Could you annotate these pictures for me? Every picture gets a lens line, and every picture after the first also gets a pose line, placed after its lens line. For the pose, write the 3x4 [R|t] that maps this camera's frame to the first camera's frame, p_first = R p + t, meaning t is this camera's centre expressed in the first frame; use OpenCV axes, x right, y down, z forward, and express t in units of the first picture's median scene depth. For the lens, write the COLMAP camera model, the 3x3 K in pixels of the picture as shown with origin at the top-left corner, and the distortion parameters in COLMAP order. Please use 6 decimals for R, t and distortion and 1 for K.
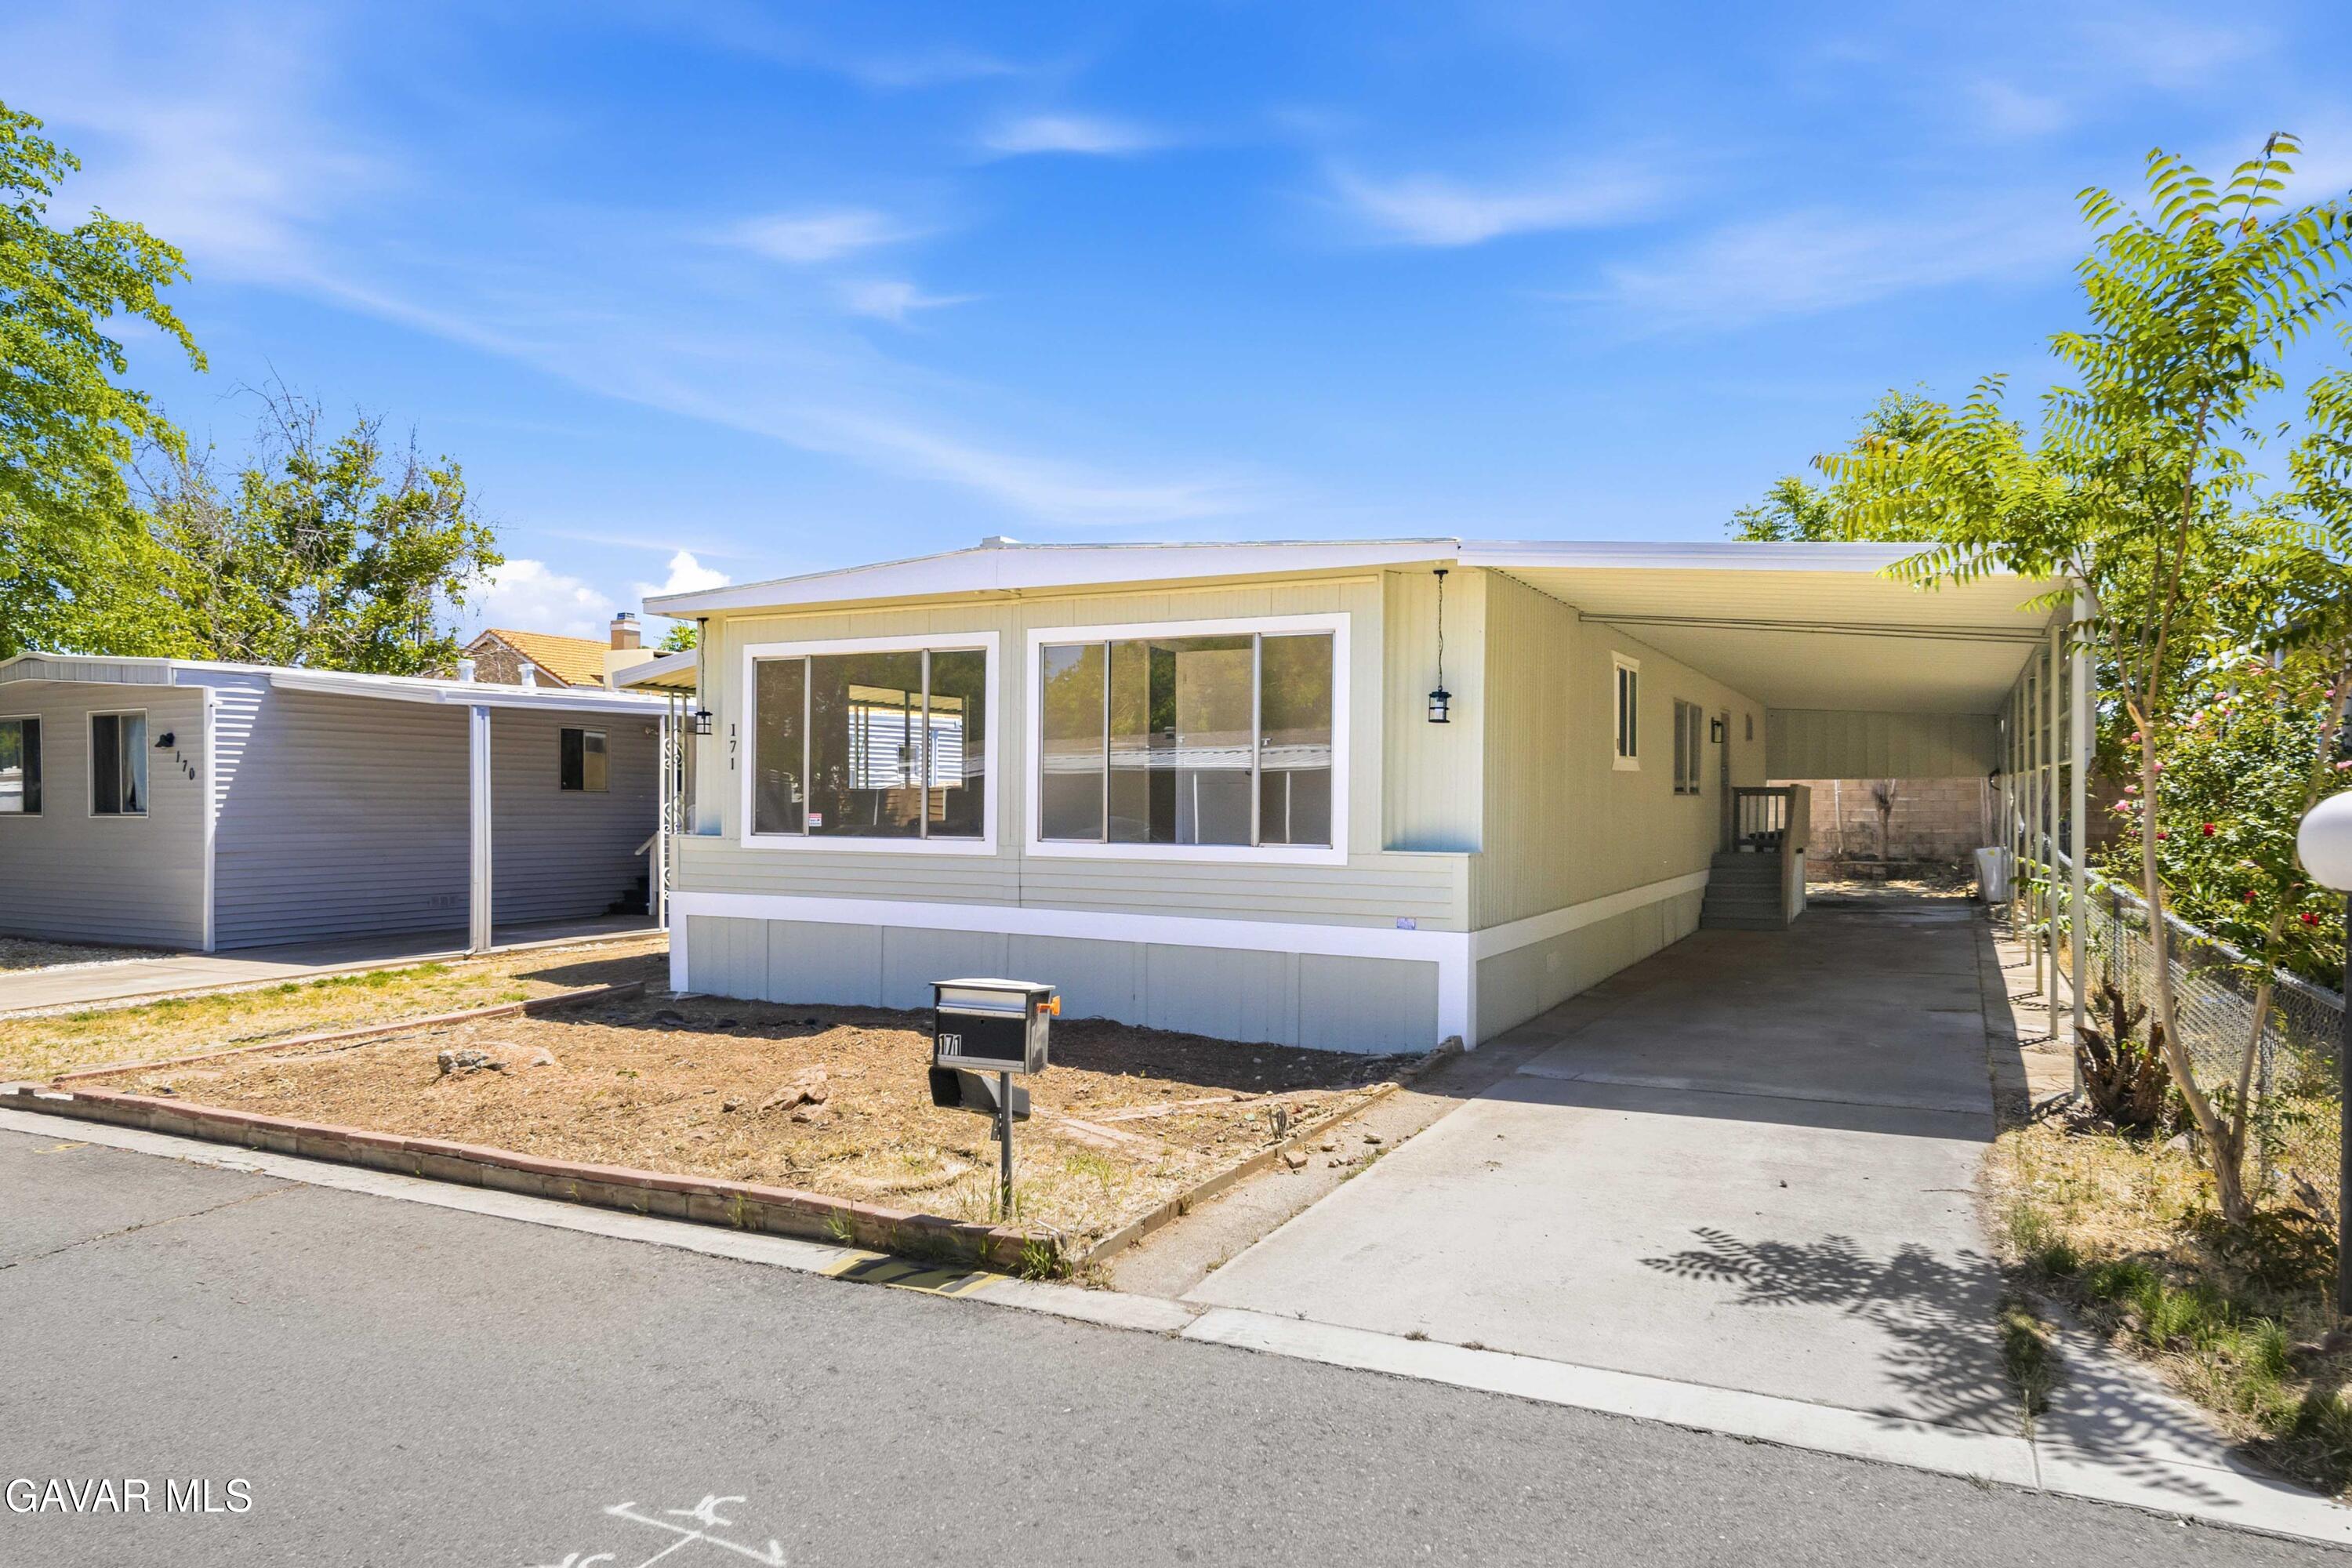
lens RADIAL K [[1545.2, 0, 1180.8], [0, 1545.2, 837.2], [0, 0, 1]] dist [0.002551, 0.000491]
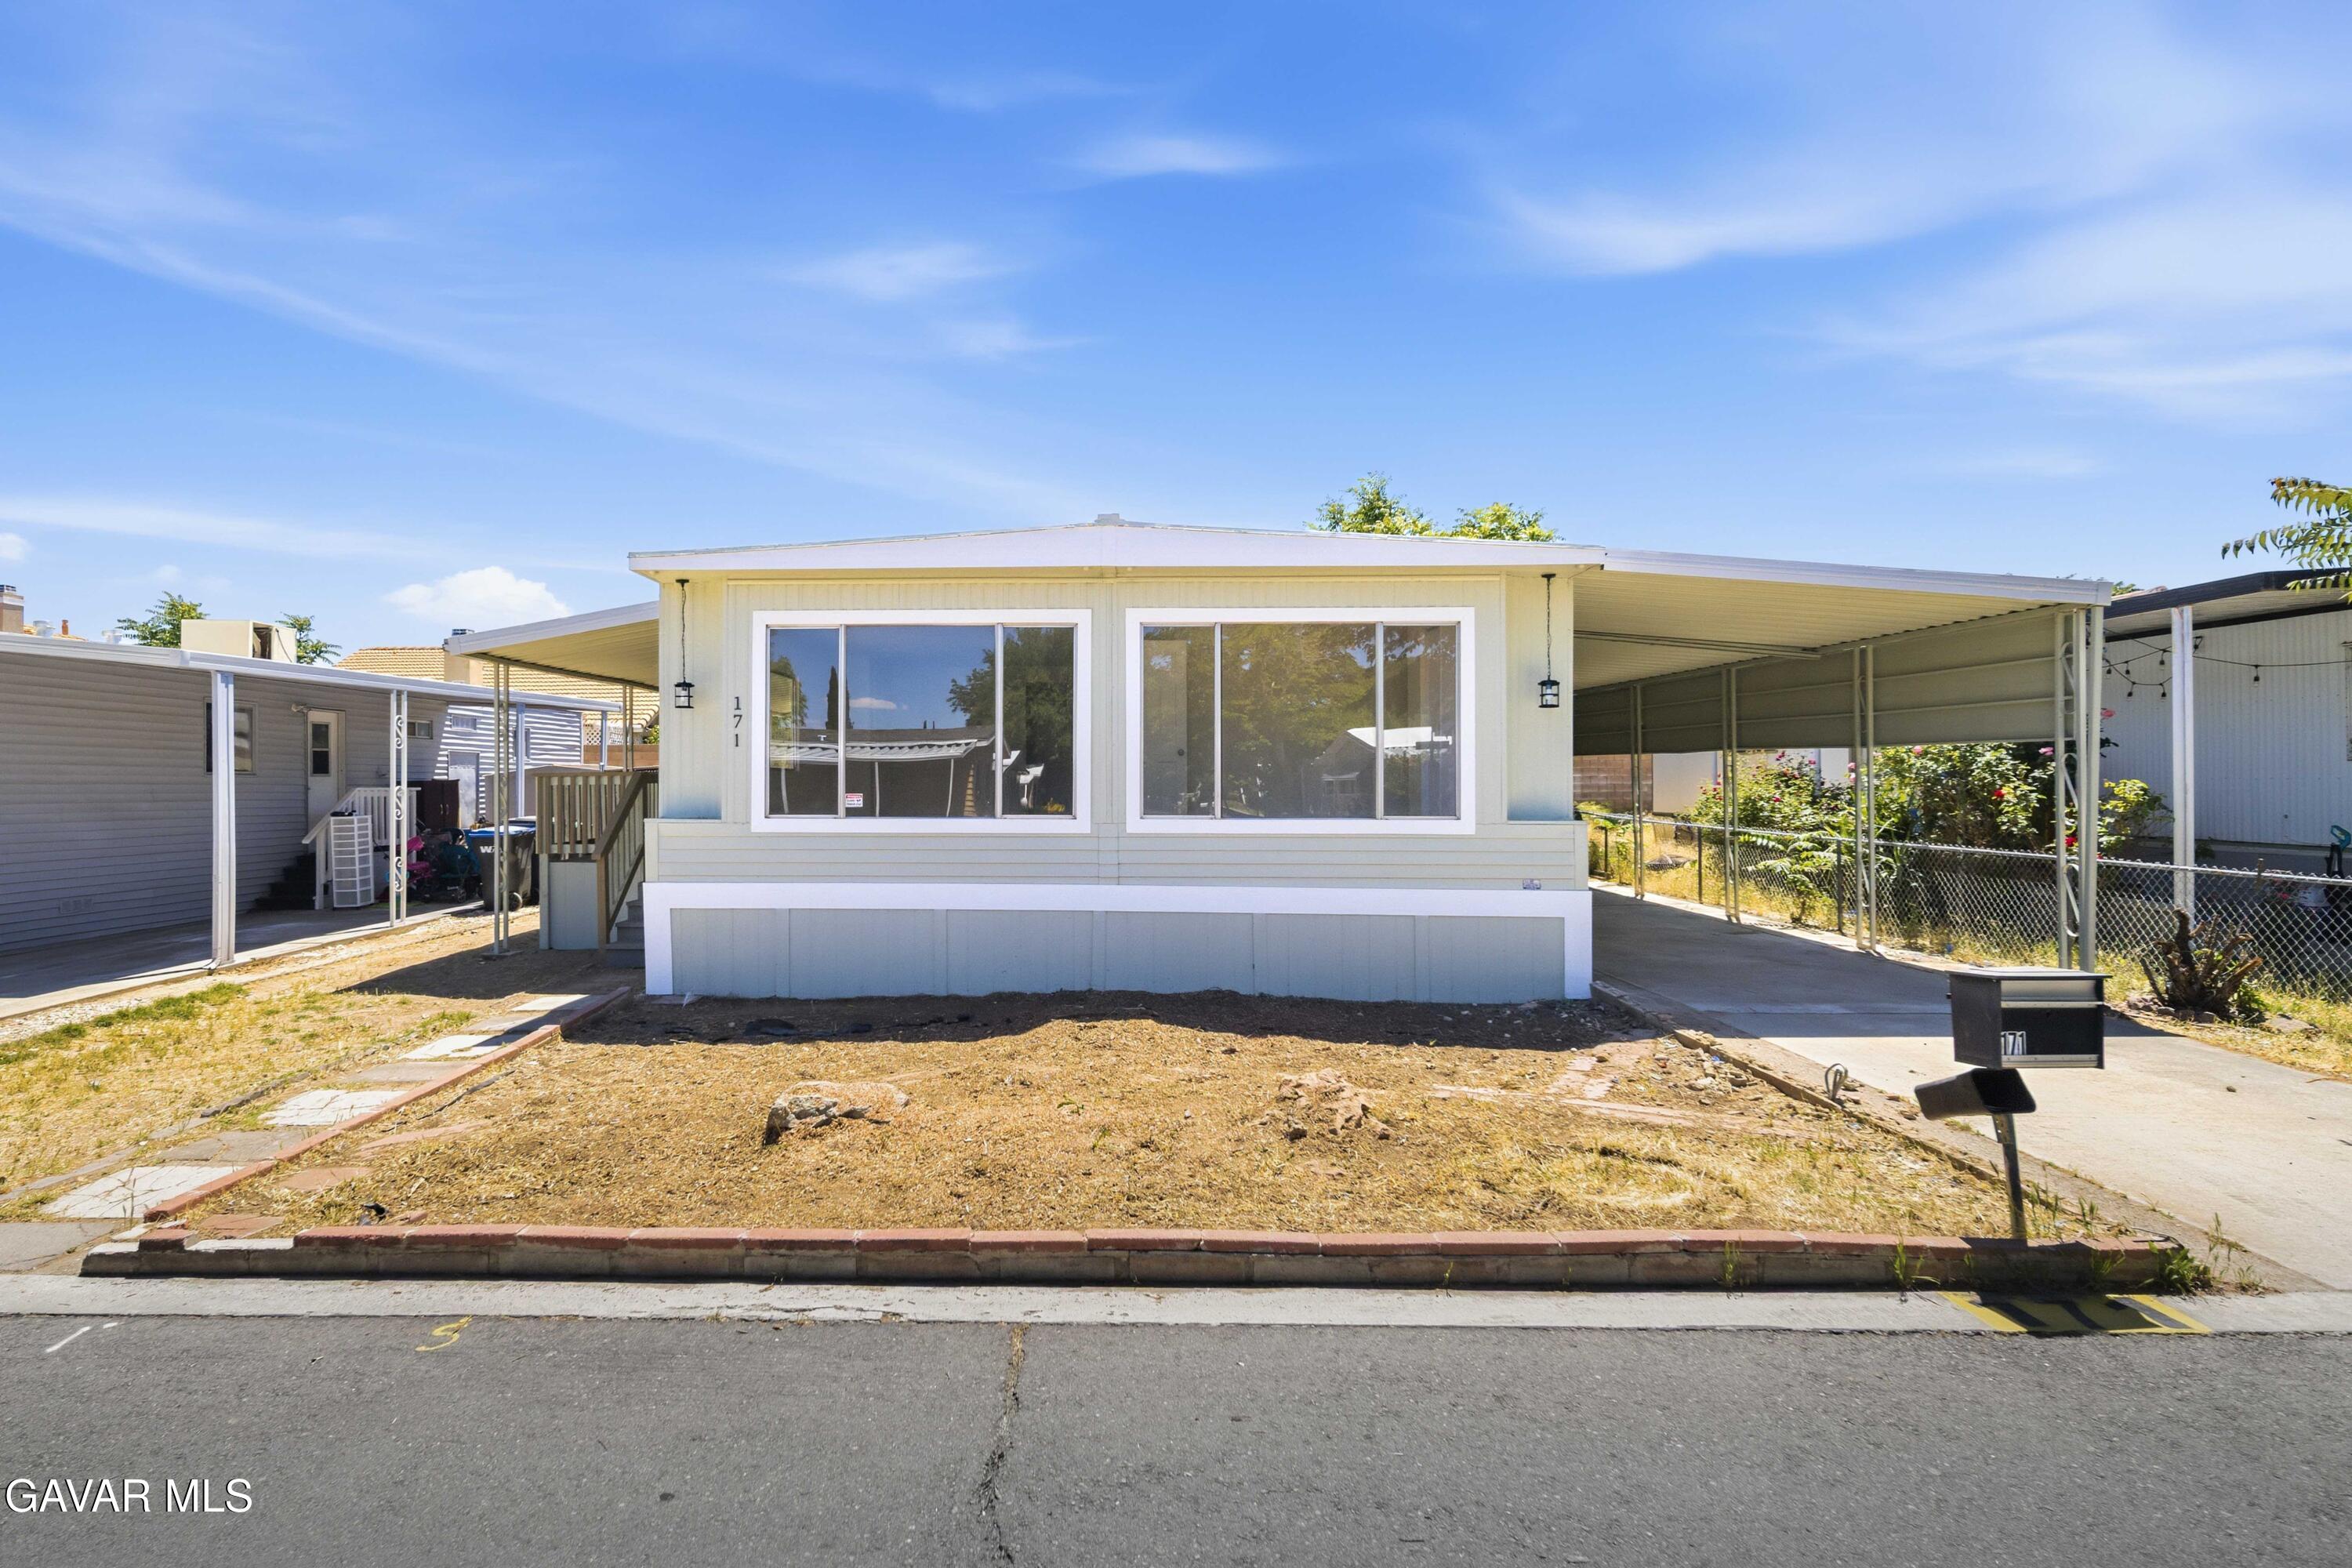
lens RADIAL K [[1233.9, 0, 1176.0], [0, 1233.9, 784.0], [0, 0, 1]] dist [0.000051, 0.000264]
pose [[0.903720, -0.006811, 0.428069, -0.443640], [0.016022, 0.999711, -0.017919, -0.005272], [-0.427824, 0.023052, 0.903568, 0.277355]]
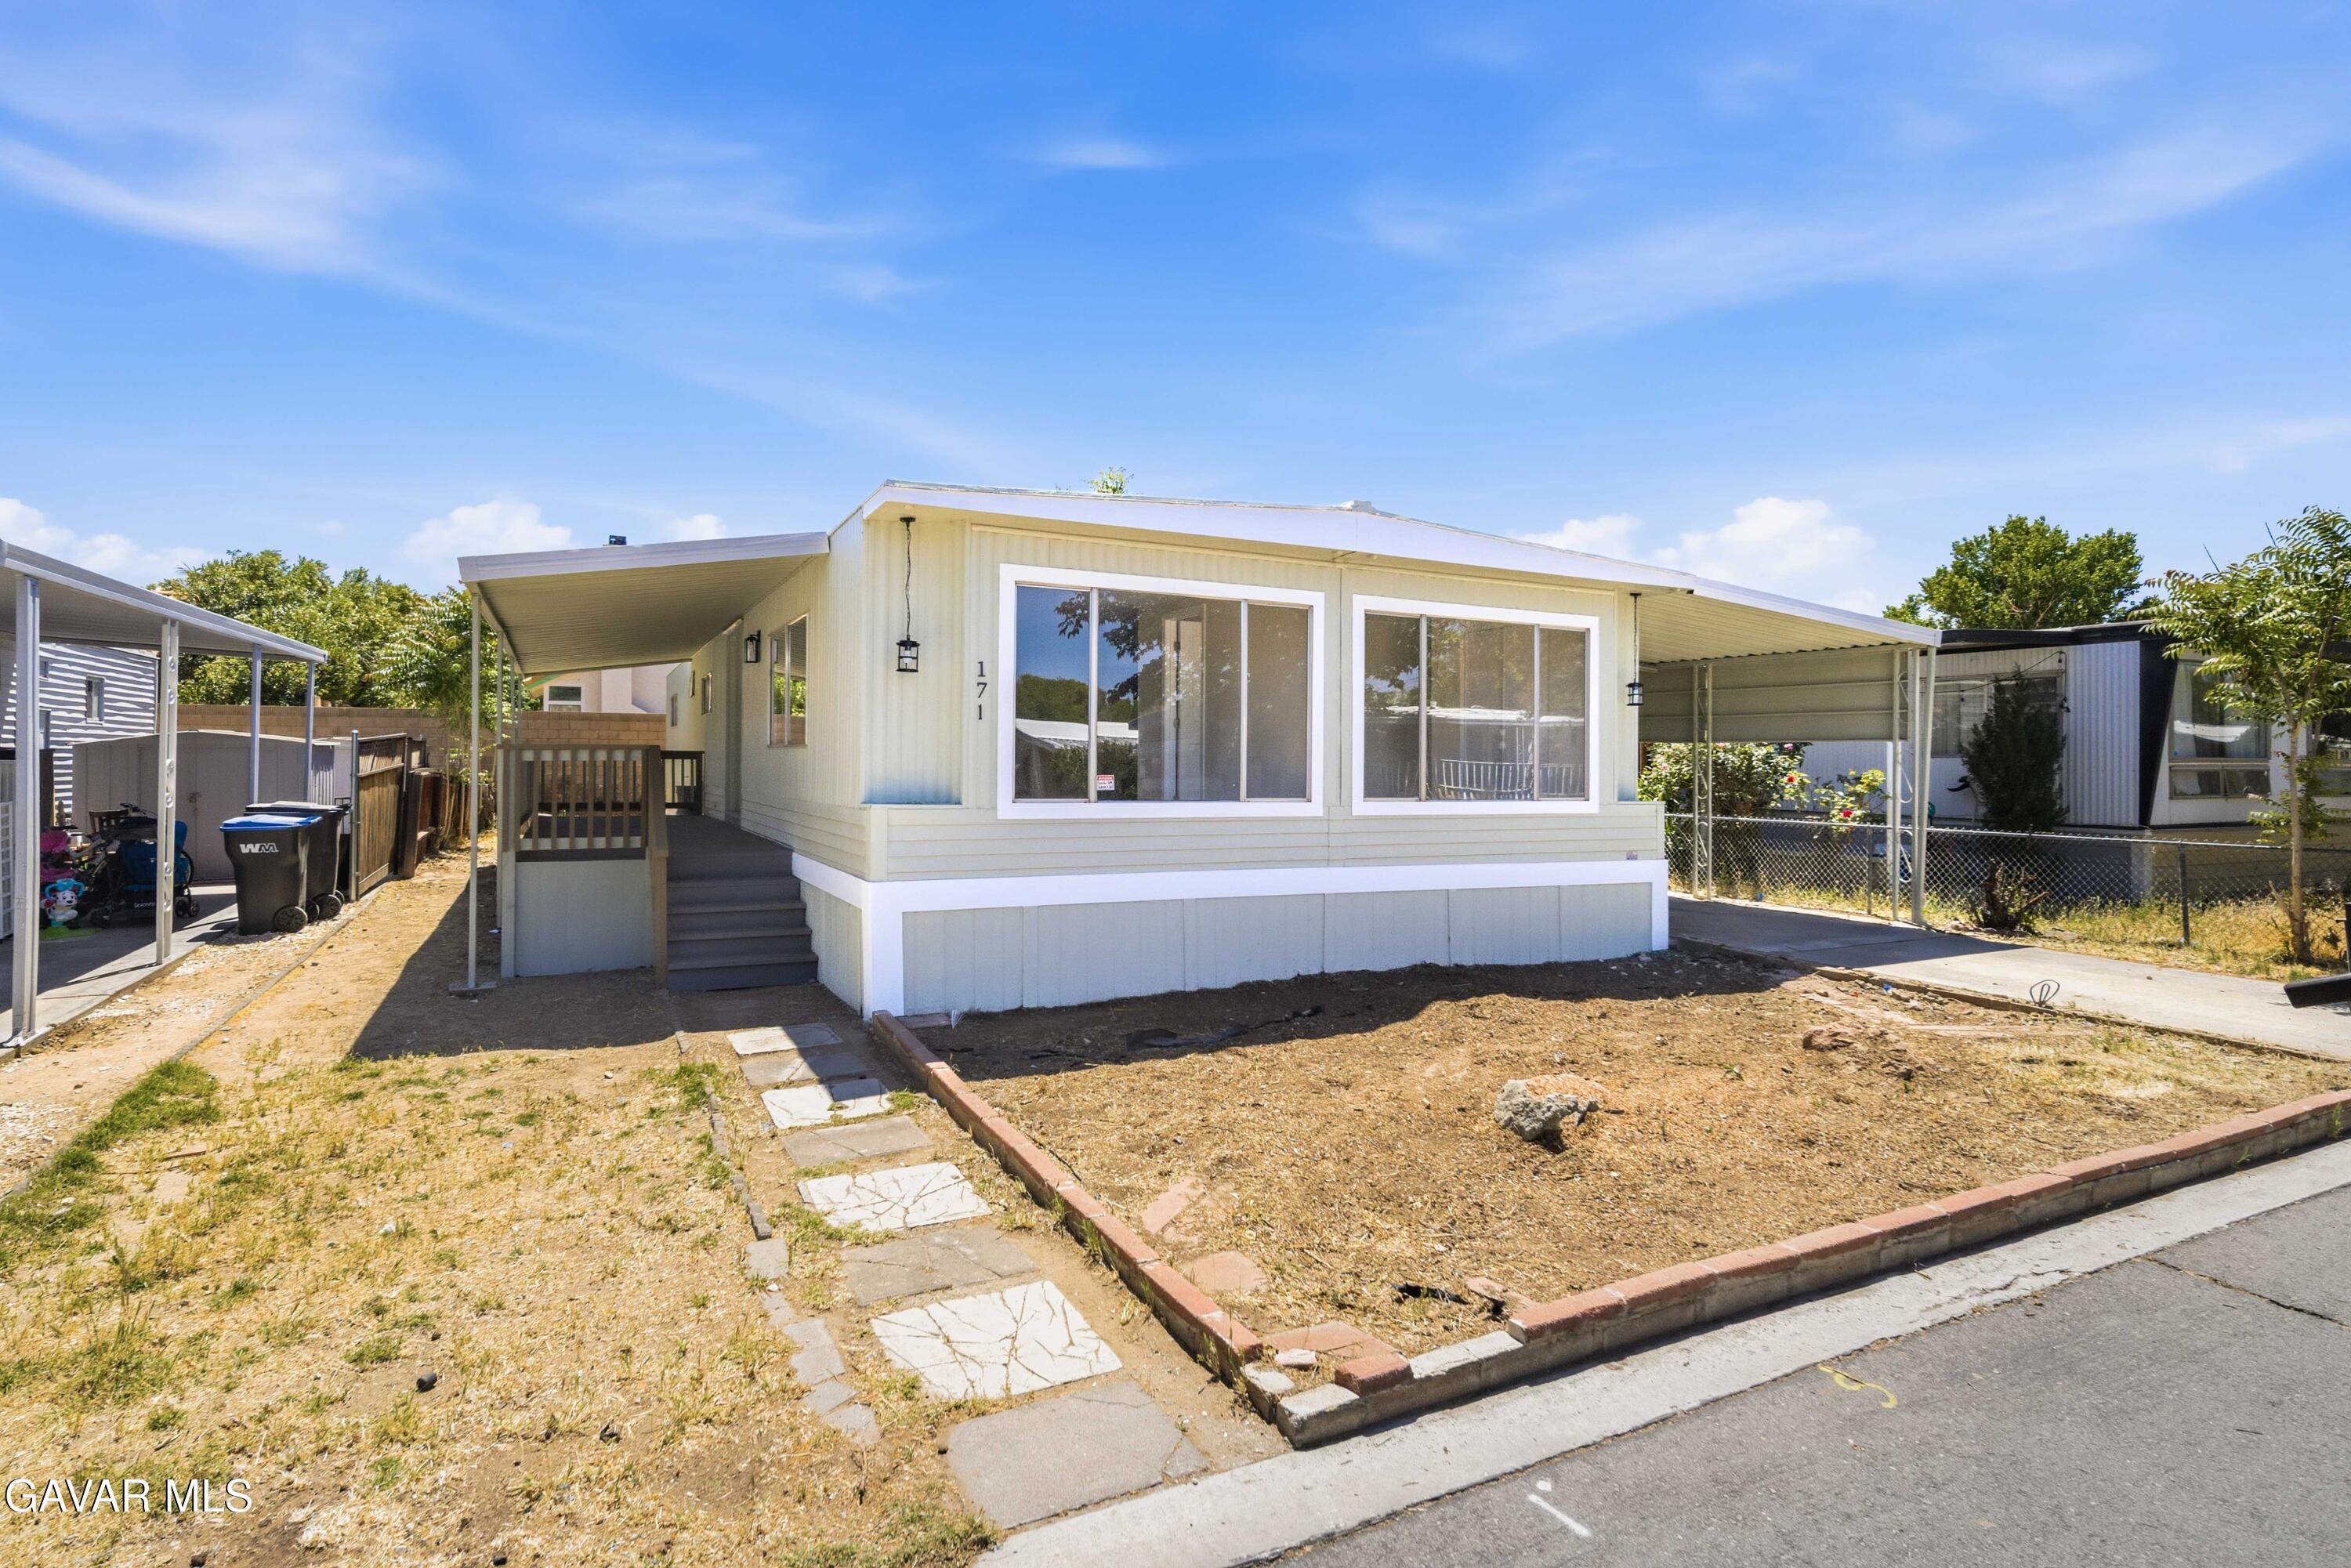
lens RADIAL K [[1201.5, 0, 1074.5], [0, 1201.5, 758.5], [0, 0, 1]] dist [0.000309, 0.000317]
pose [[0.592646, 0.004797, 0.805449, -0.907789], [0.013637, 0.999779, -0.015989, -0.016436], [-0.805348, 0.020460, 0.592449, 0.723996]]
